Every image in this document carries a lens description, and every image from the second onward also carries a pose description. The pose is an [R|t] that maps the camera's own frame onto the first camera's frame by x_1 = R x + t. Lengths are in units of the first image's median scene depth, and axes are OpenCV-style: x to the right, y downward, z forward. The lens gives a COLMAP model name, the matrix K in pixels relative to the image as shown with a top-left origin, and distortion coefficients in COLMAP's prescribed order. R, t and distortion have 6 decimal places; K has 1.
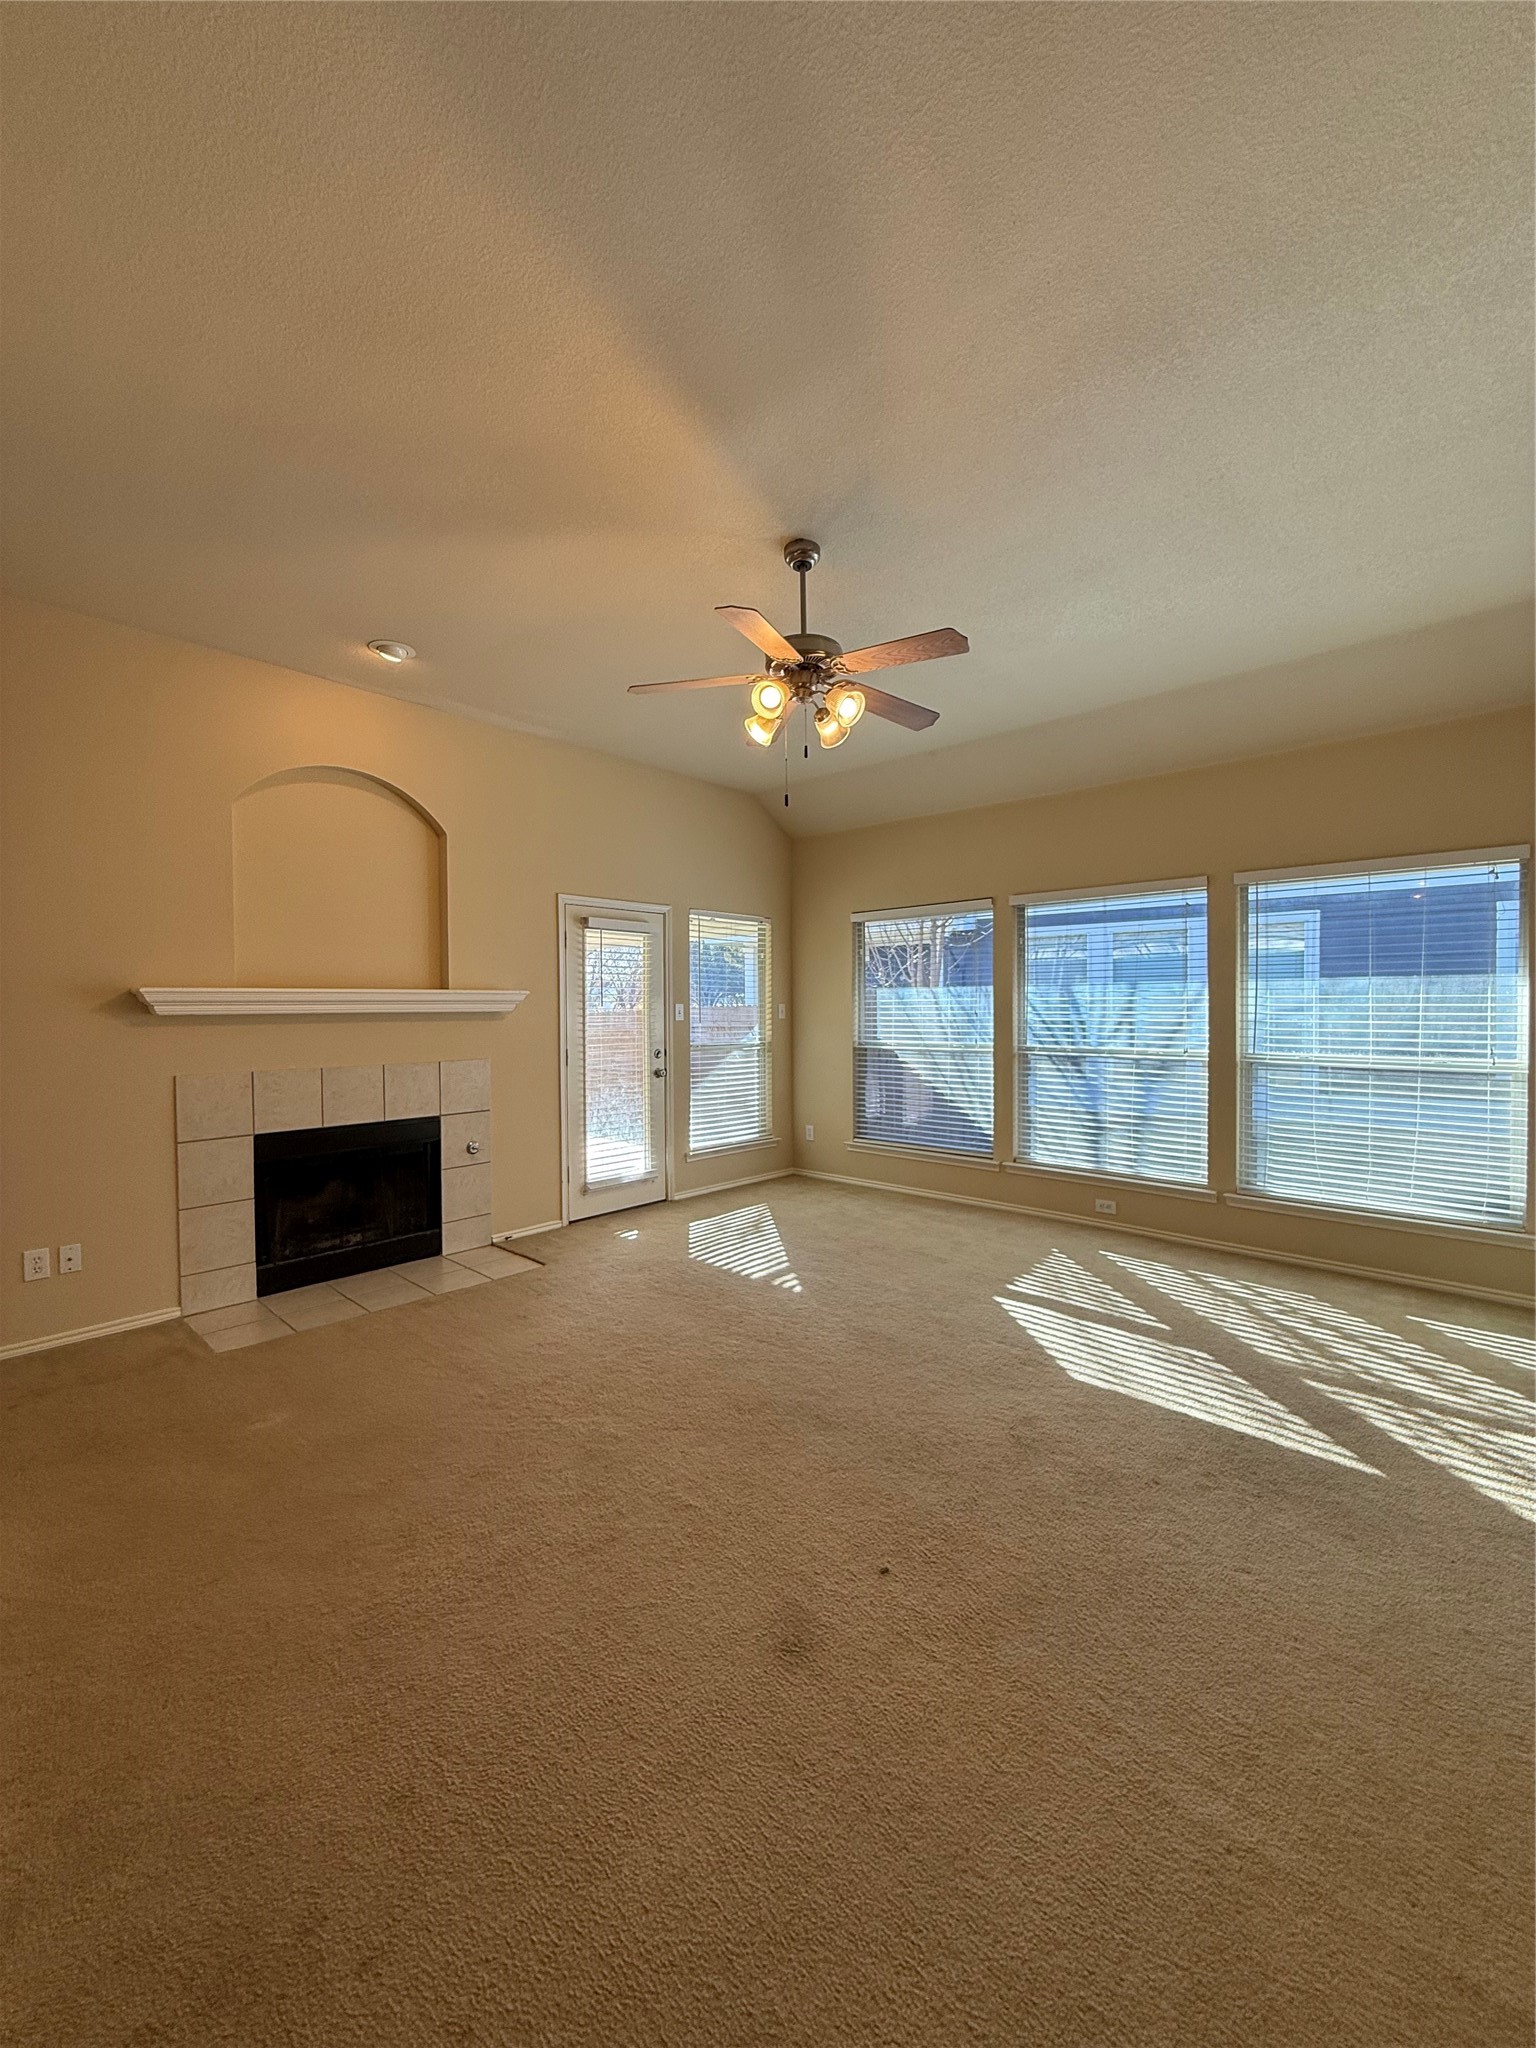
lens RADIAL K [[814.3, 0, 767.8], [0, 814.3, 1017.2], [0, 0, 1]] dist [-0.000244, 0.000185]
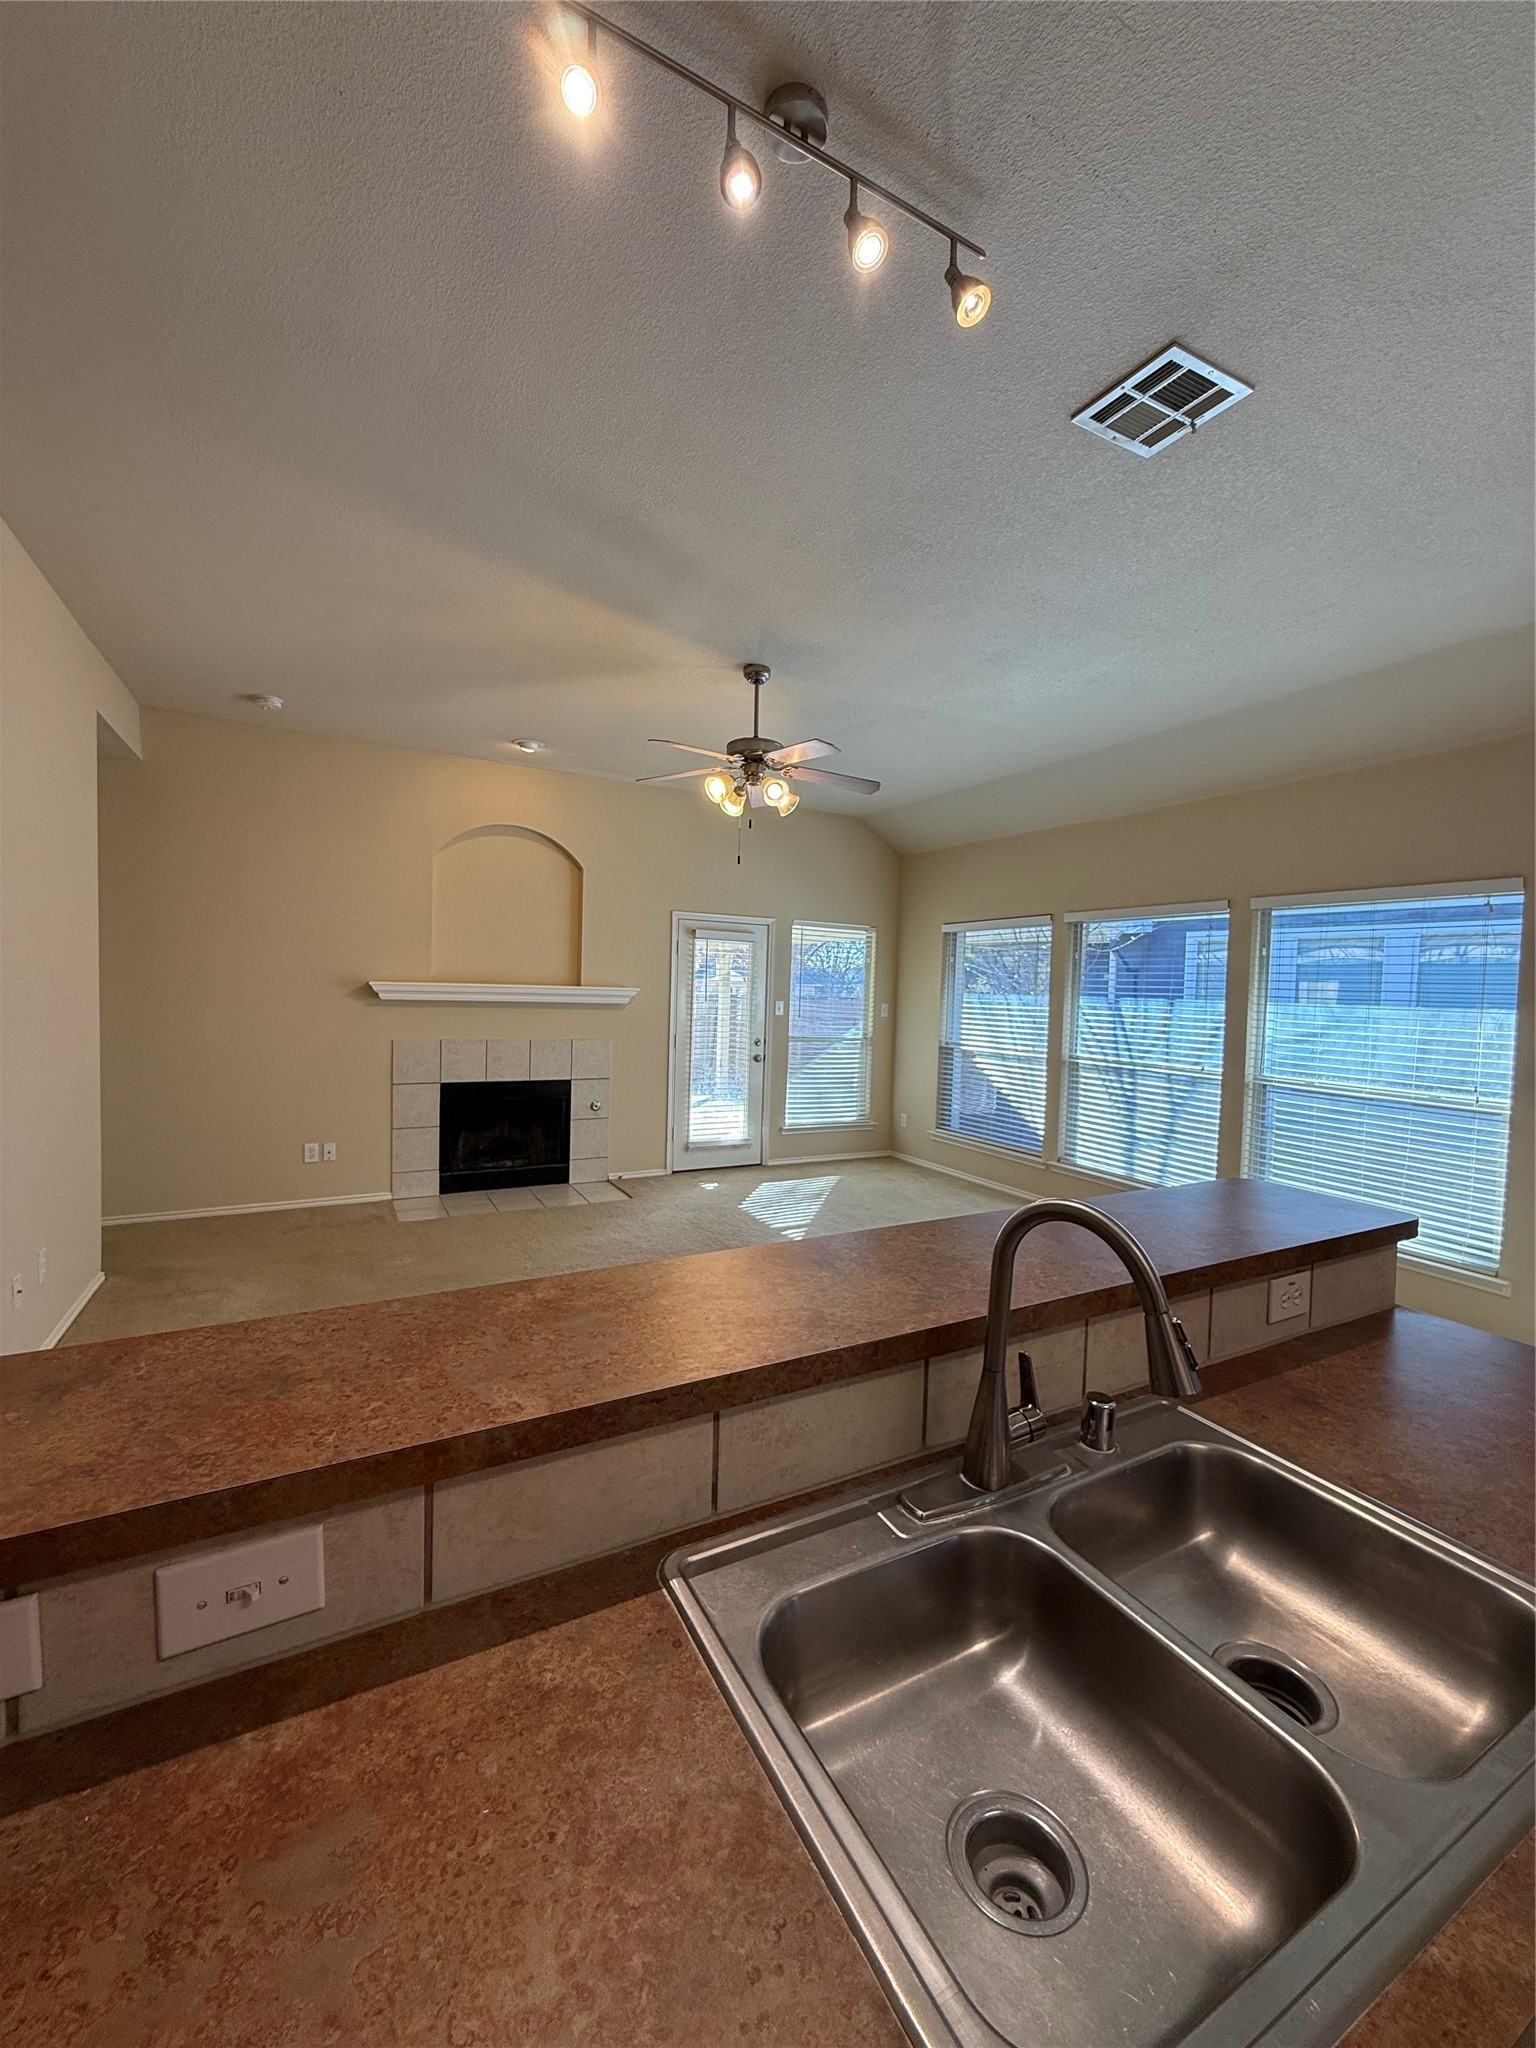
lens RADIAL K [[814.3, 0, 769.7], [0, 814.3, 1016.8], [0, 0, 1]] dist [-0.000244, 0.000185]
pose [[0.946448, 0.046801, -0.319446, 0.329743], [-0.040914, 0.998847, 0.025119, -0.029418], [0.320254, -0.010704, 0.947271, -0.162646]]
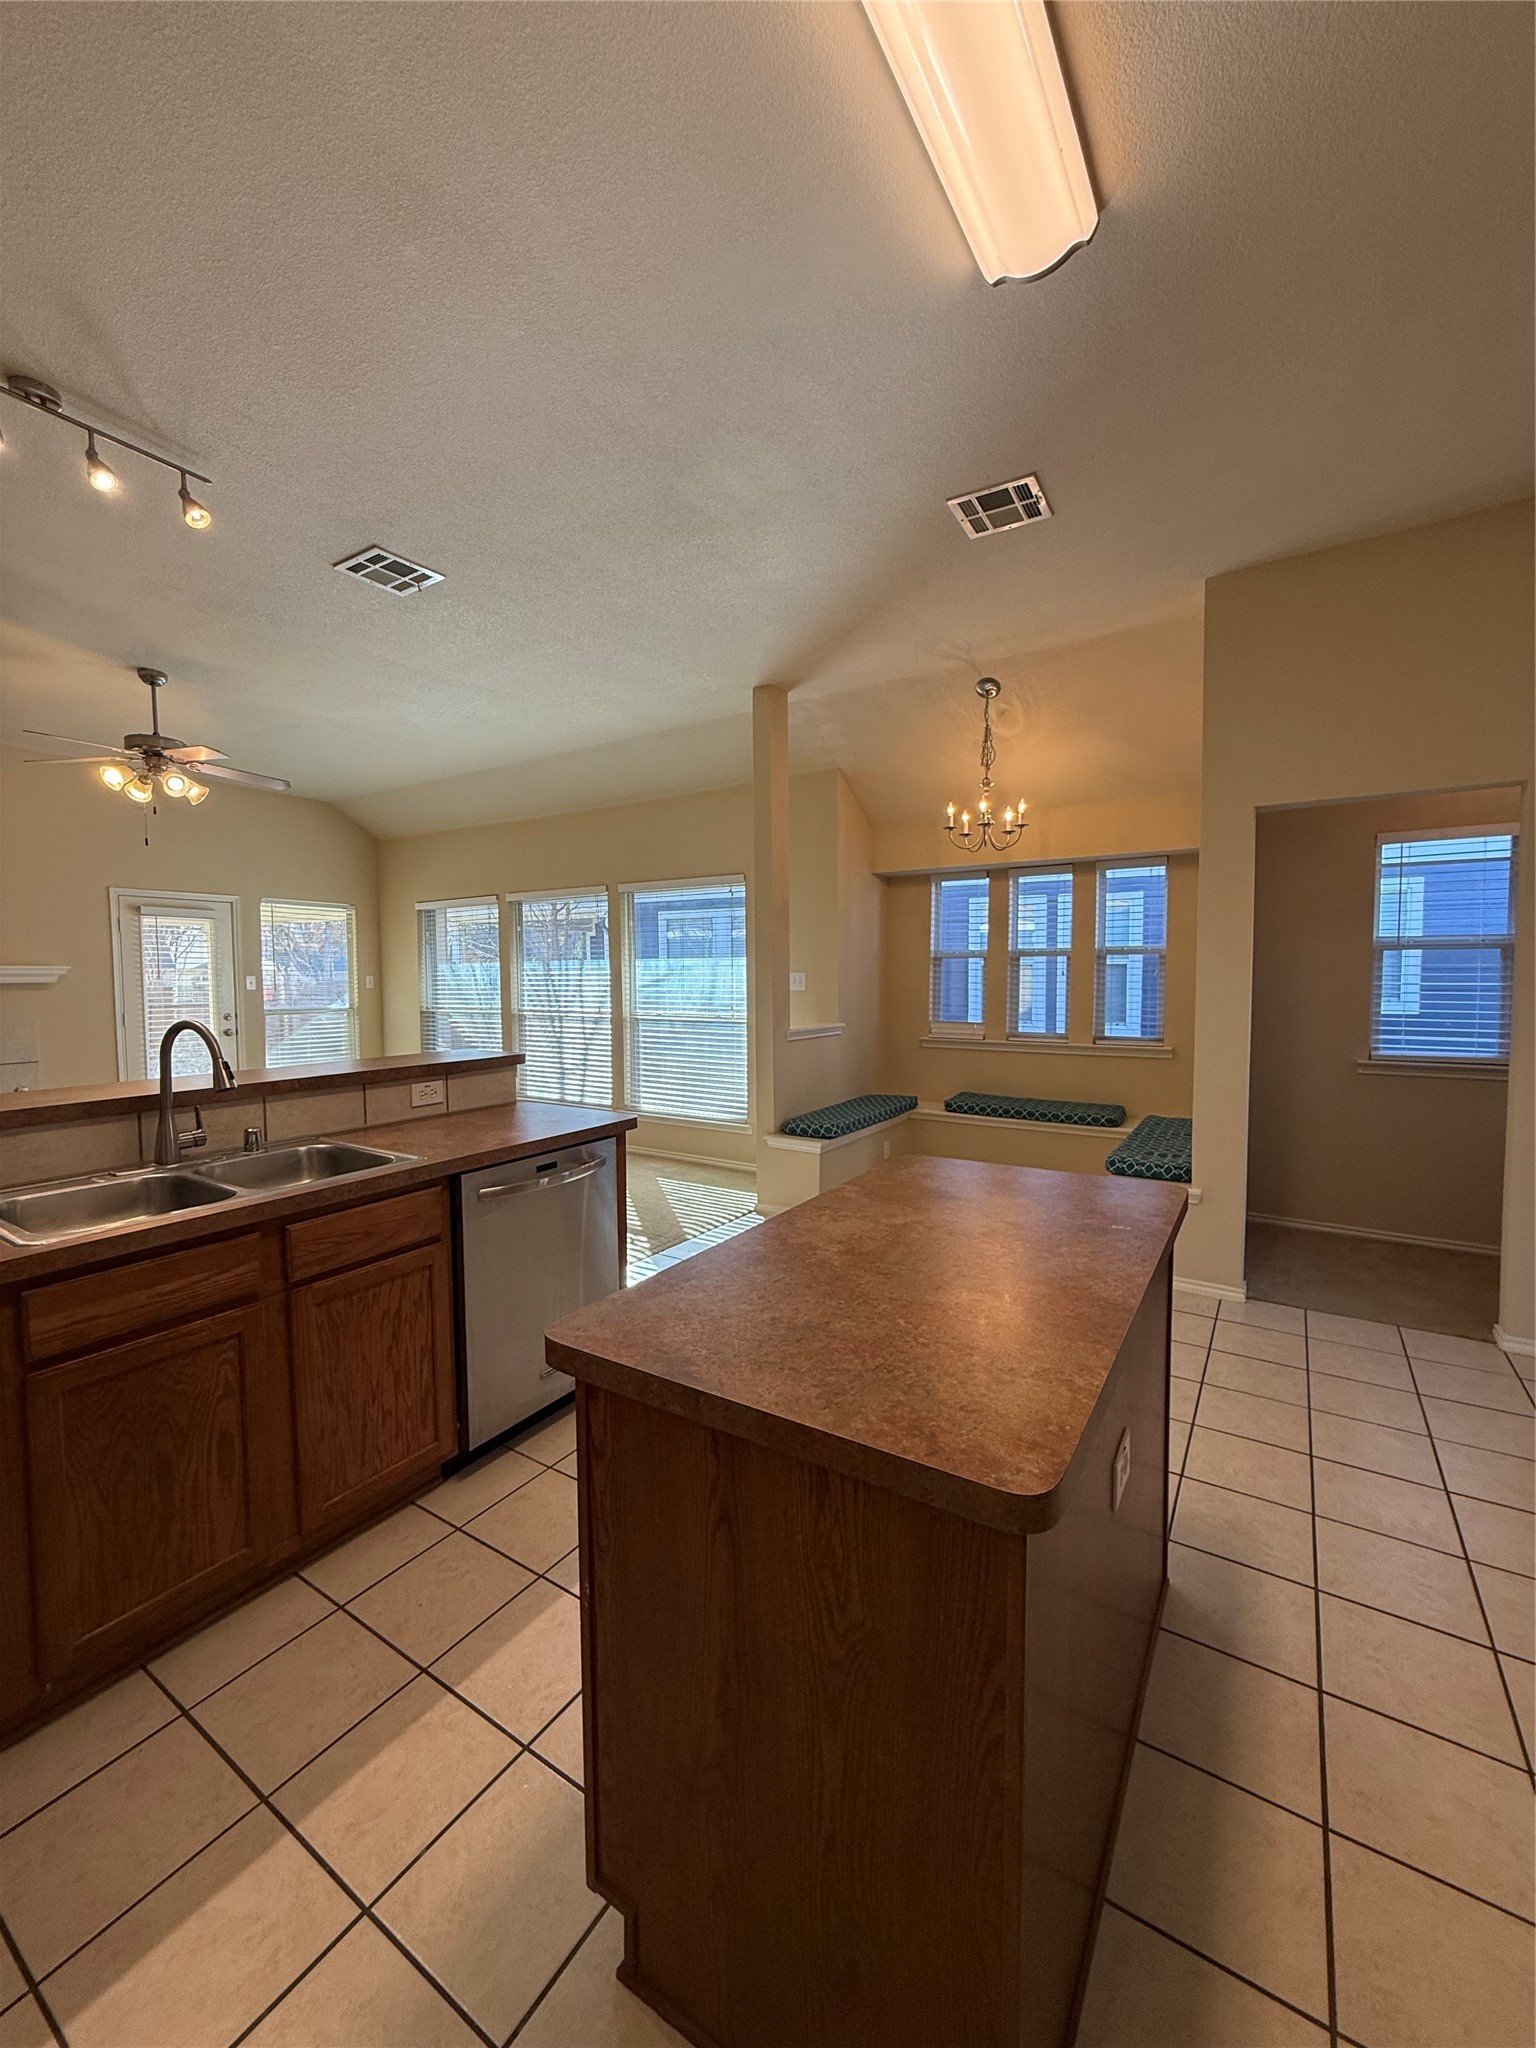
lens RADIAL K [[814.3, 0, 765.4], [0, 814.3, 1017.1], [0, 0, 1]] dist [-0.000244, 0.000185]
pose [[0.985628, -0.008221, 0.168728, 0.577236], [0.001858, 0.999282, 0.037835, 0.000581], [-0.168918, -0.036977, 0.984936, -0.441808]]
